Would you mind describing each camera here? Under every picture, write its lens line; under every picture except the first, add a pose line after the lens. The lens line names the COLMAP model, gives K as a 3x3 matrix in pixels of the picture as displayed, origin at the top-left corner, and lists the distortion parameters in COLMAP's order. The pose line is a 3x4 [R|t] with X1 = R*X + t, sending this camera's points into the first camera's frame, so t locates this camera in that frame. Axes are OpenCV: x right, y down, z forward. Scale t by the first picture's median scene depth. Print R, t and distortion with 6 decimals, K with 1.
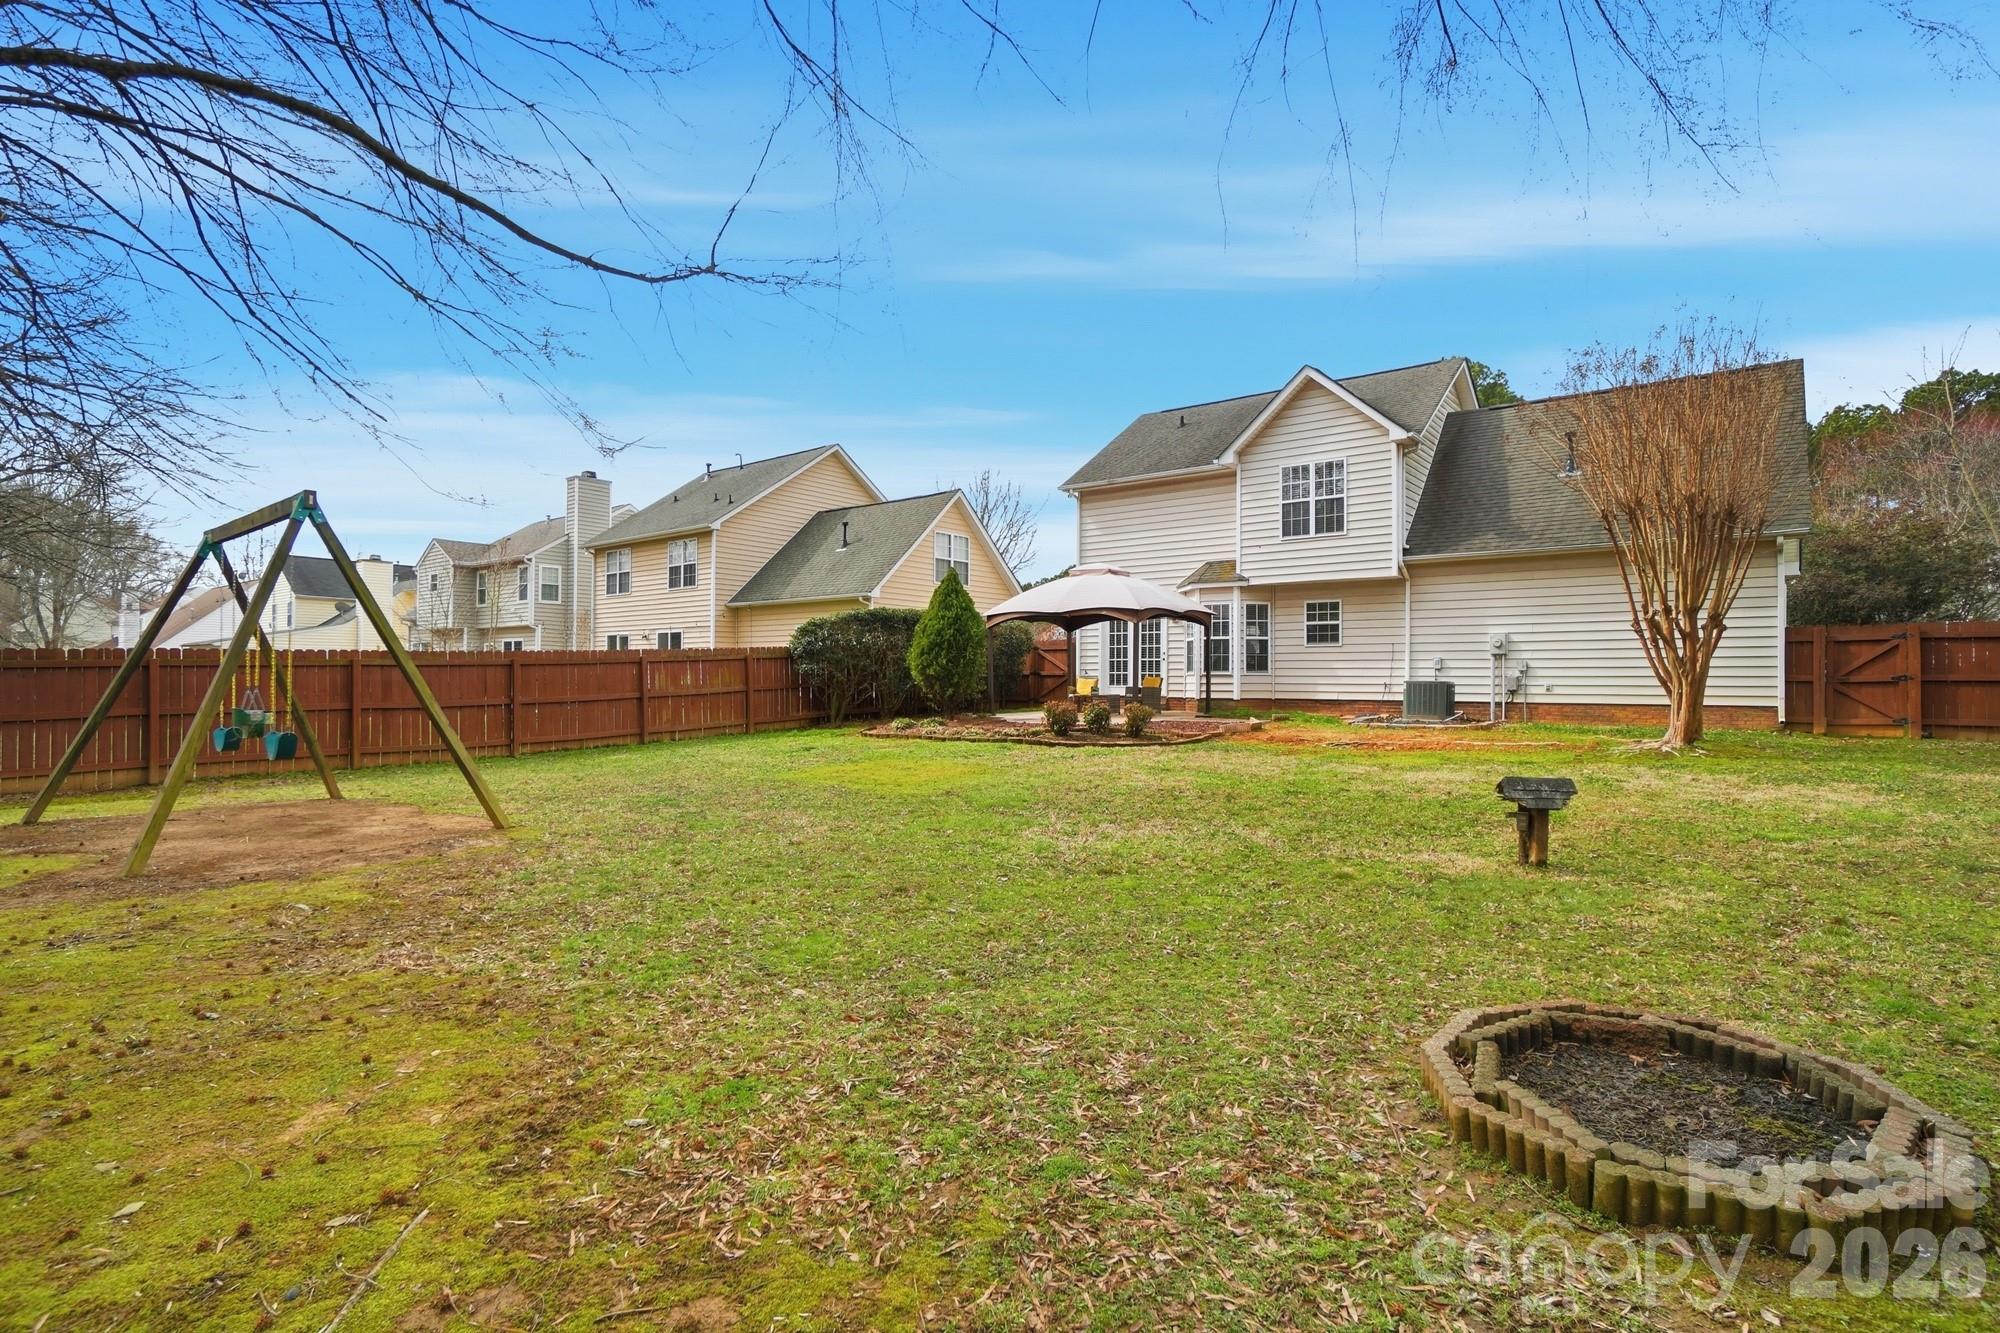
lens RADIAL K [[1011.6, 0, 1000.0], [0, 1011.6, 666.5], [0, 0, 1]] dist [-0.000328, 0.000002]
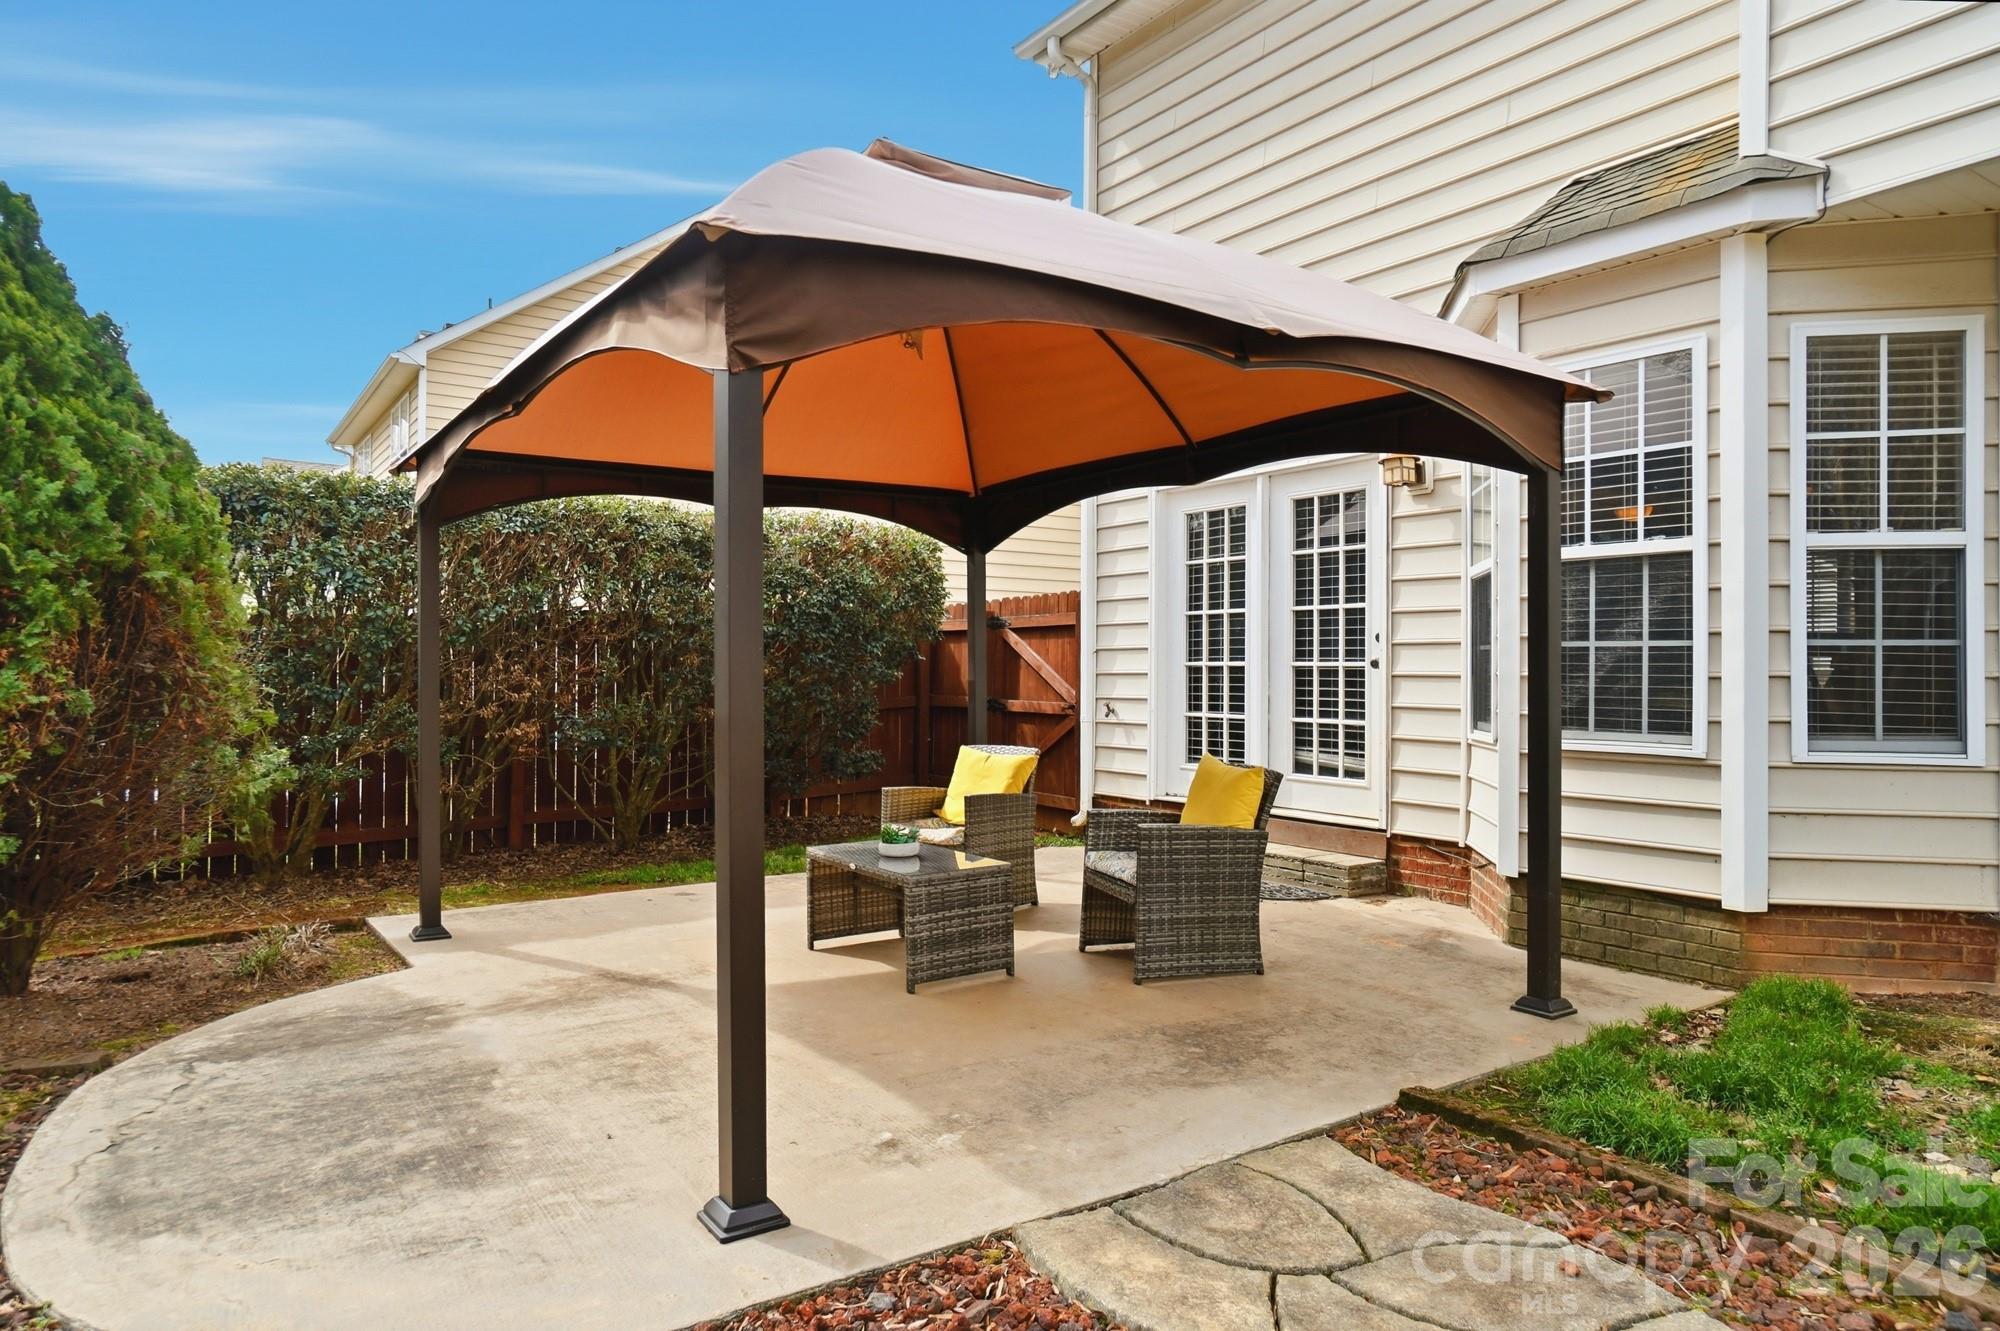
lens RADIAL K [[1245.8, 0, 1000.0], [0, 1245.8, 665.5], [0, 0, 1]] dist [0.007110, 0.002396]
pose [[0.954705, -0.003246, -0.297536, 0.183164], [0.005619, 0.999959, 0.007121, -0.010063], [0.297501, -0.008471, 0.954684, 0.787164]]
